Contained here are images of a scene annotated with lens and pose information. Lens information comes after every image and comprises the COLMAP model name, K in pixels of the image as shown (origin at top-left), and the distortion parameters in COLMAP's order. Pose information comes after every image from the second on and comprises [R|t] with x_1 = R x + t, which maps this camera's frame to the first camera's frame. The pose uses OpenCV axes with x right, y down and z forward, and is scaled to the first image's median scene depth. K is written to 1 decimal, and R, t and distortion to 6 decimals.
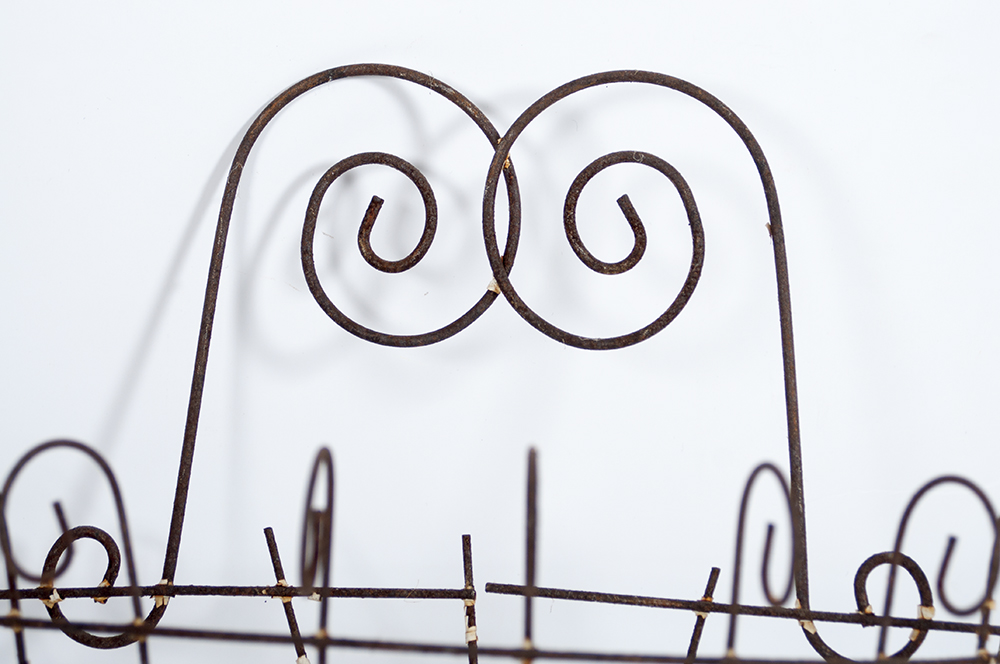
lens RADIAL K [[2748.5, 0, 500.0], [0, 2748.5, 332.0], [0, 0, 1]] dist [0.002203, 0.945881]
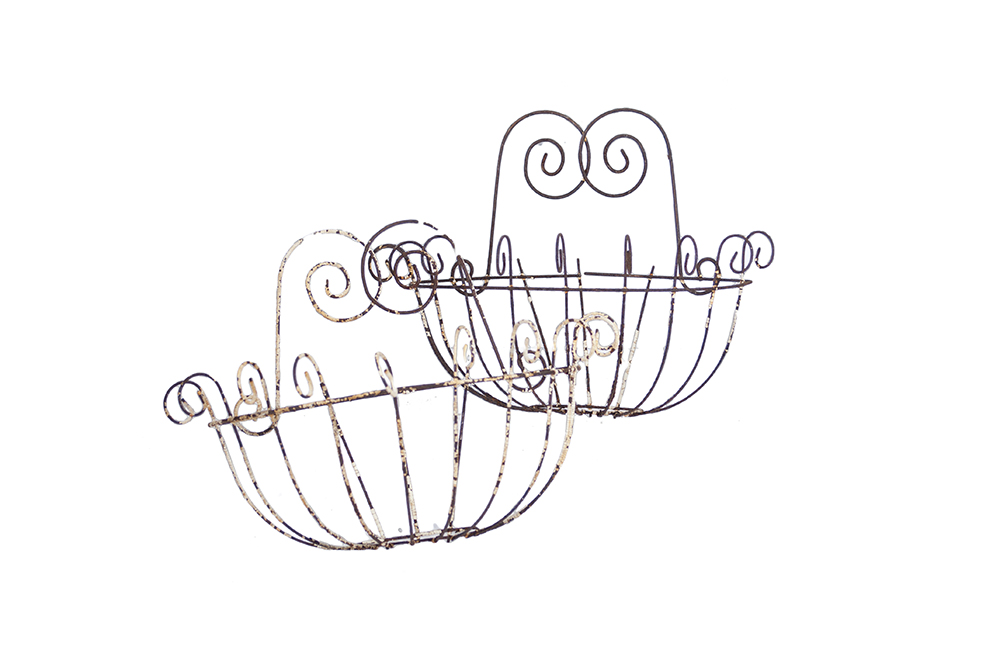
lens RADIAL K [[1781.5, 0, 500.0], [0, 1781.5, 332.0], [0, 0, 1]] dist [-0.021308, -0.029136]
pose [[0.975787, -0.029435, -0.216733, 0.345556], [0.055144, 0.992001, 0.113548, -0.080265], [0.211658, -0.122750, 0.969605, -1.039184]]
